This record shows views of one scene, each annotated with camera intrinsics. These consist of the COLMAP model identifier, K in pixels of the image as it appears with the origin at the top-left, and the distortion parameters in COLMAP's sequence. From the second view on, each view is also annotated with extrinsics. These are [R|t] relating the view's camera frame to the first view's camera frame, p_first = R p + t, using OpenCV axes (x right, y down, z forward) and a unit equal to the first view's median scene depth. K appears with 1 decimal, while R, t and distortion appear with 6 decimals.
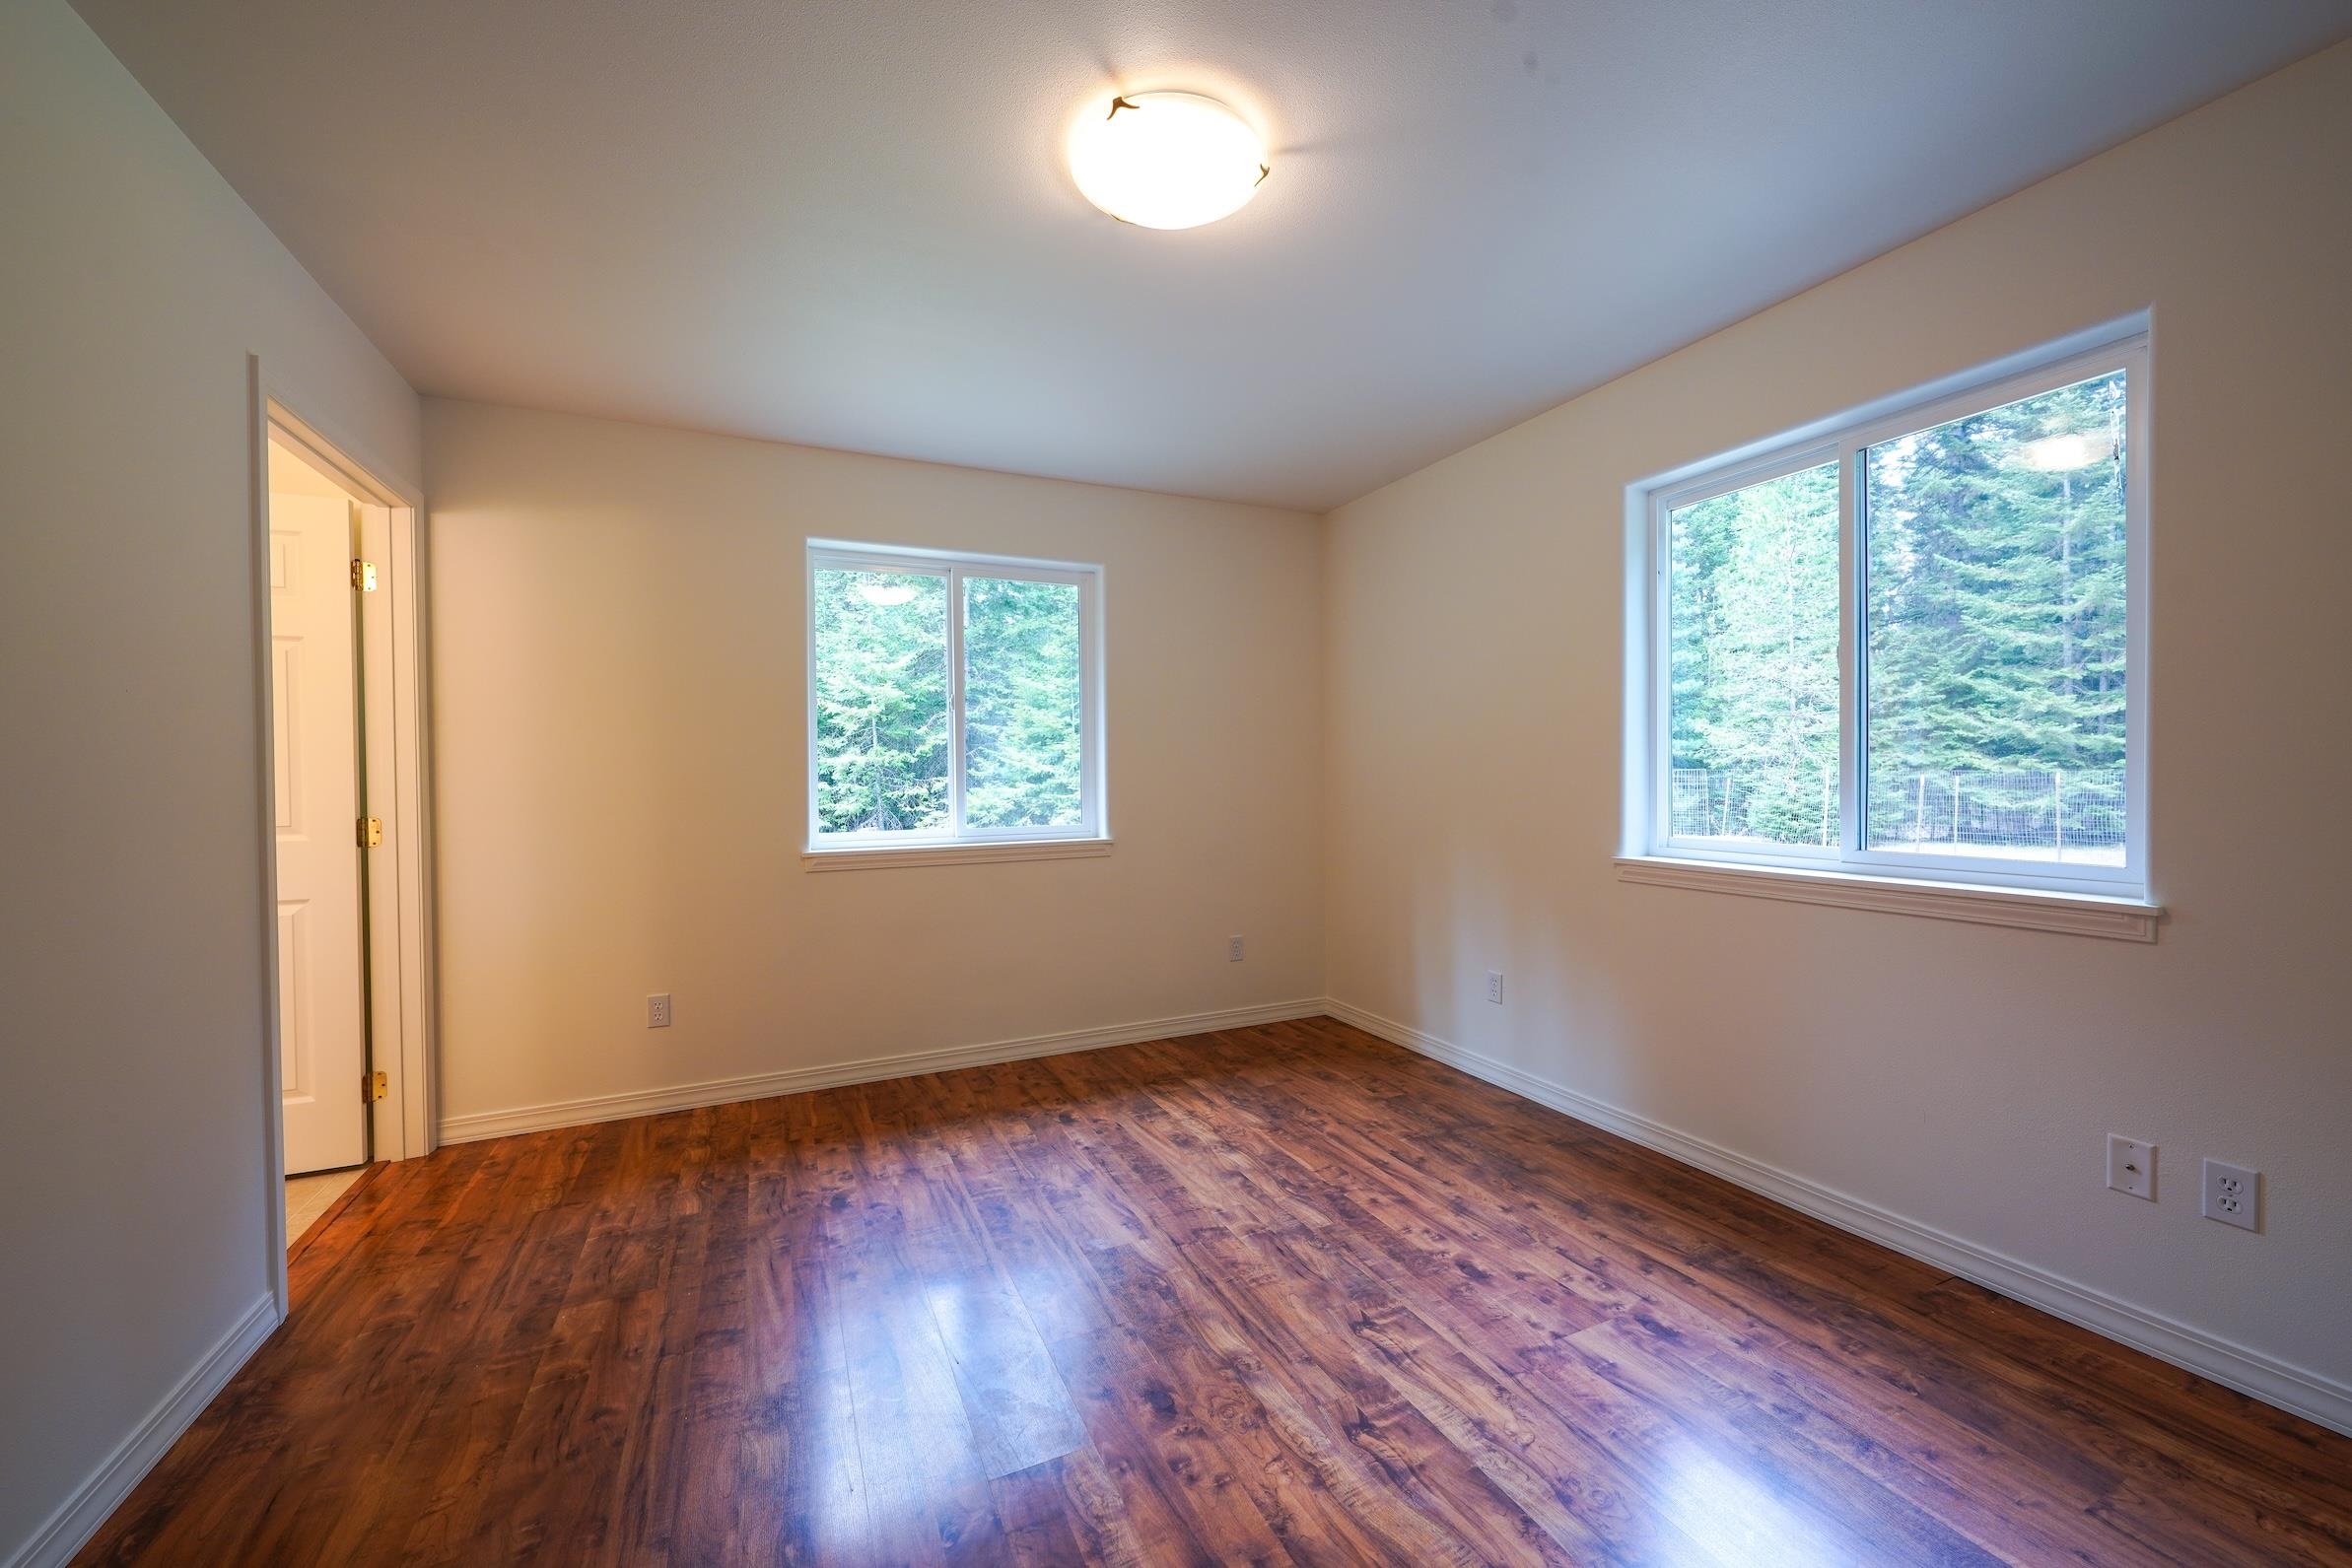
lens RADIAL K [[911.4, 0, 1176.0], [0, 911.4, 784.0], [0, 0, 1]] dist [-0.000006, 0.000070]
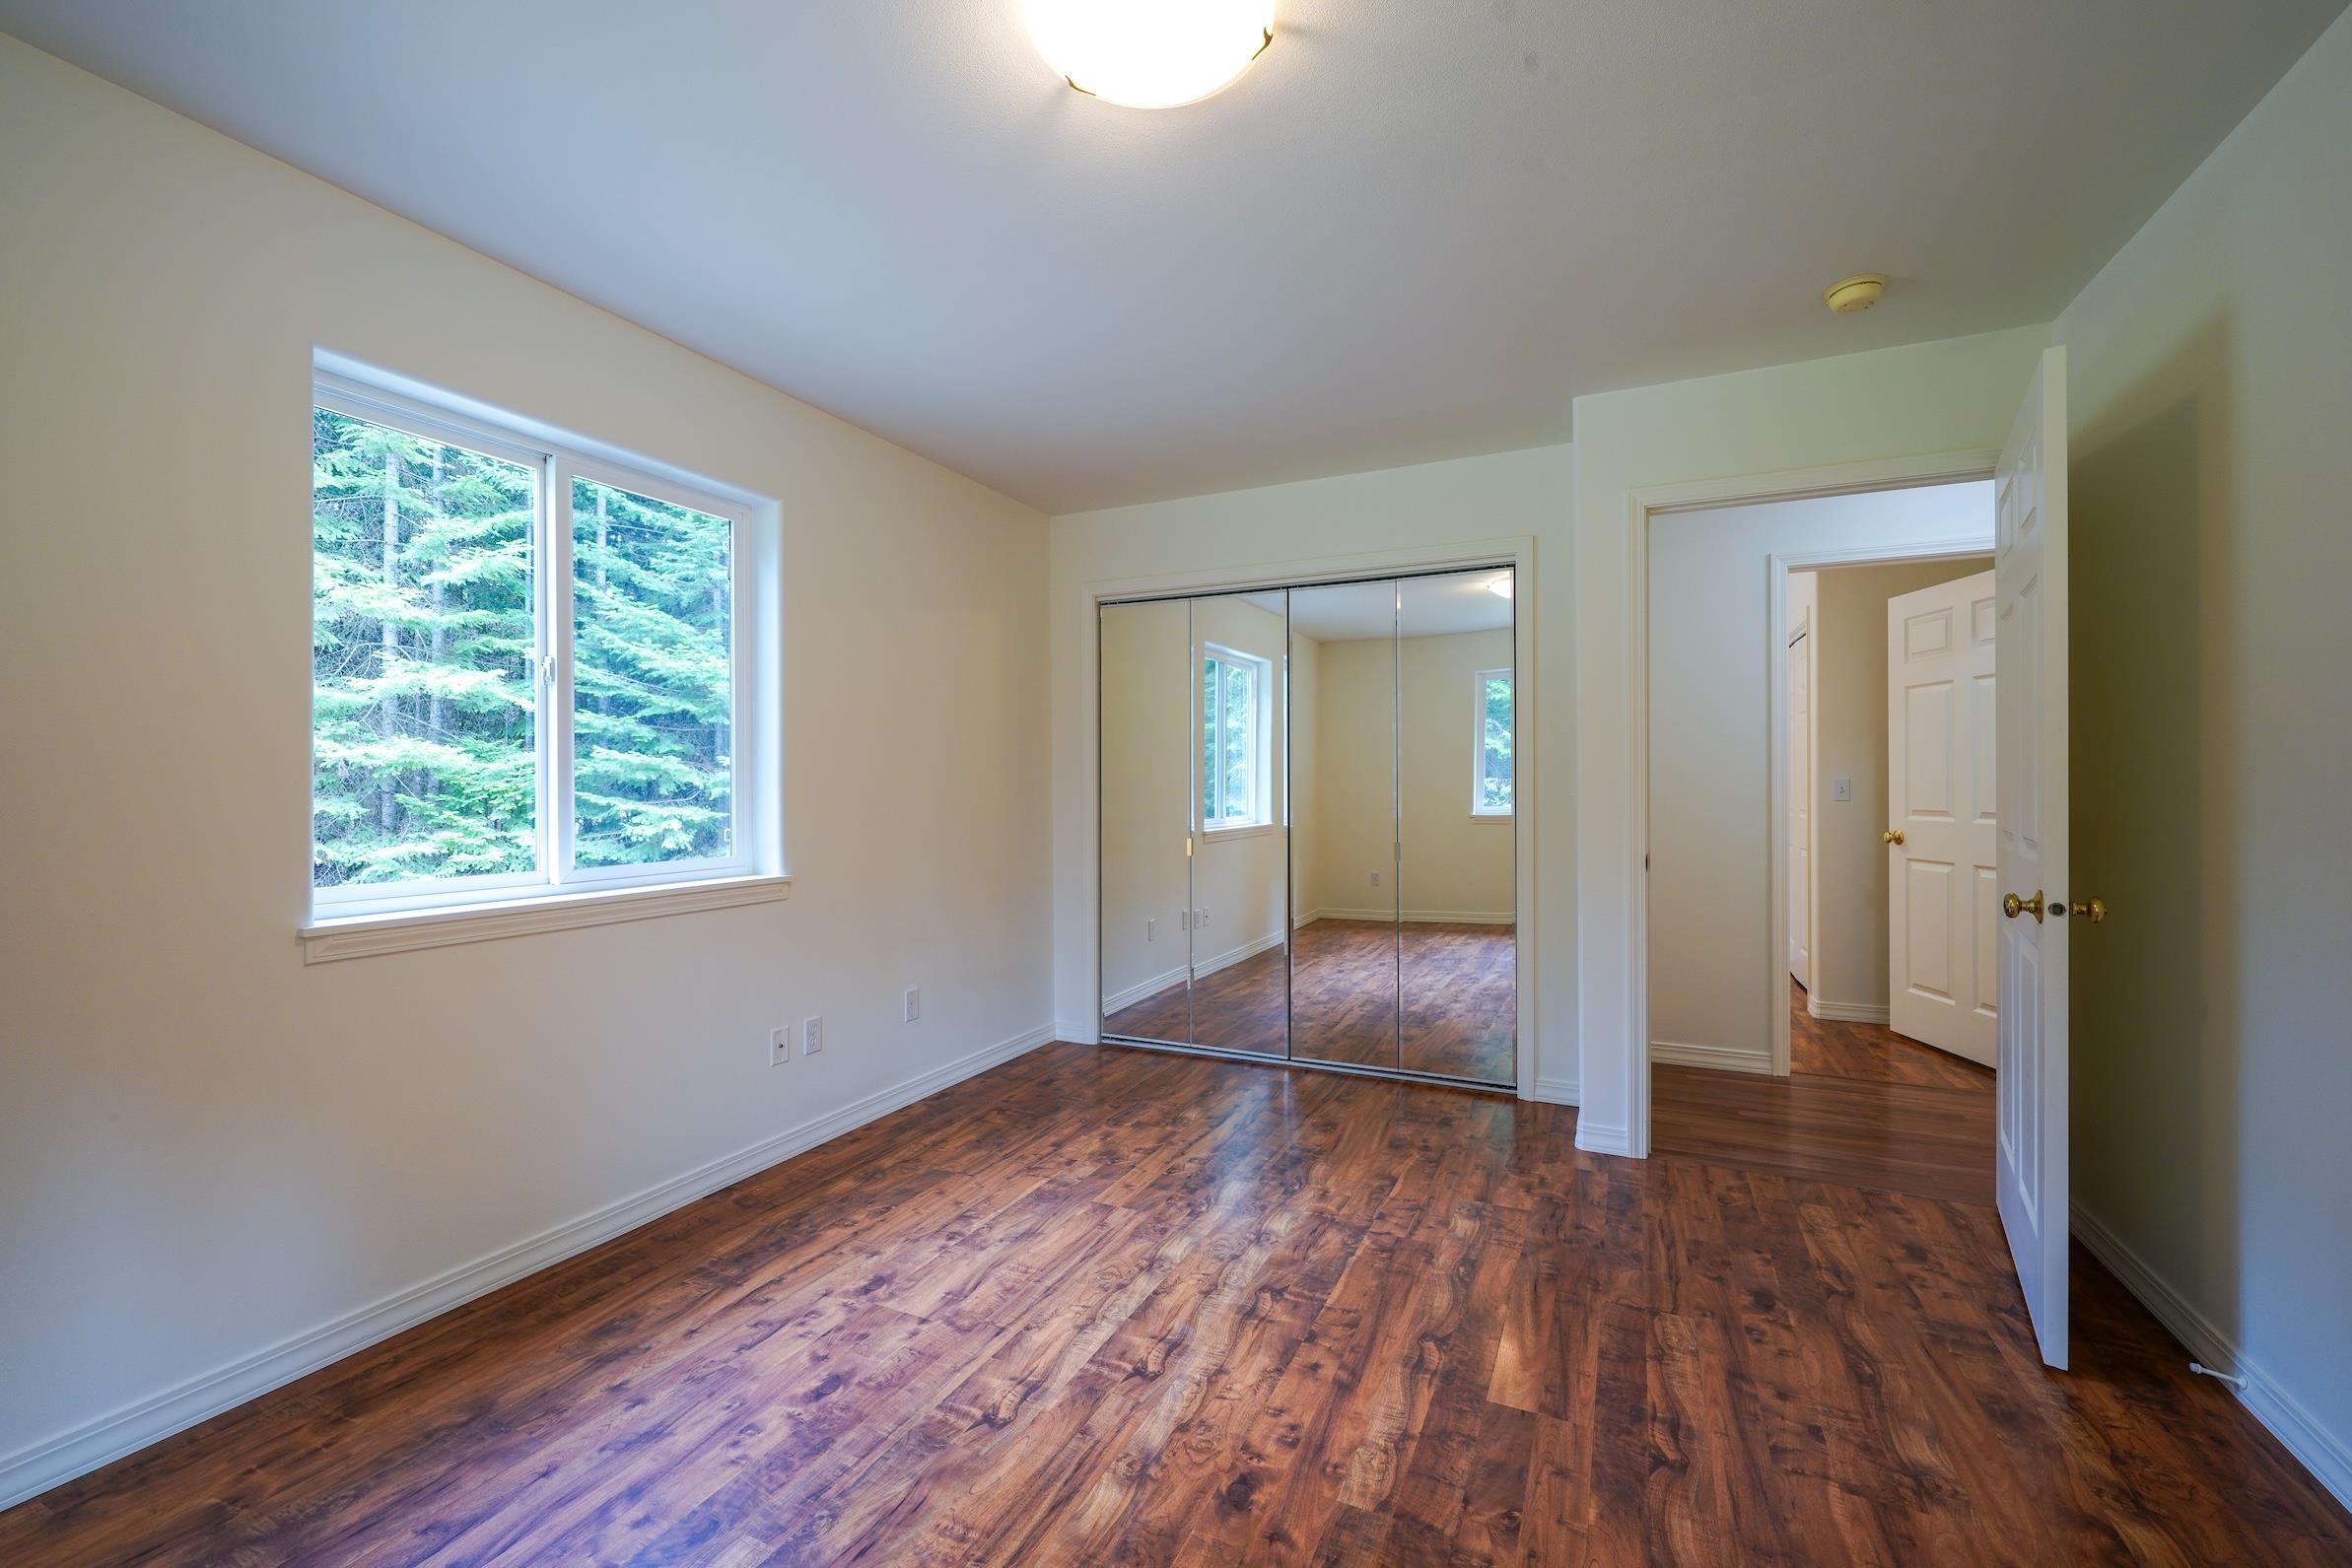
lens RADIAL K [[992.8, 0, 1176.0], [0, 992.8, 784.0], [0, 0, 1]] dist [0.001147, -0.000160]
pose [[-0.653872, 0.015137, 0.756454, -0.643348], [0.019461, 0.999806, -0.003185, -0.006649], [-0.756355, 0.012639, -0.654039, 1.502060]]
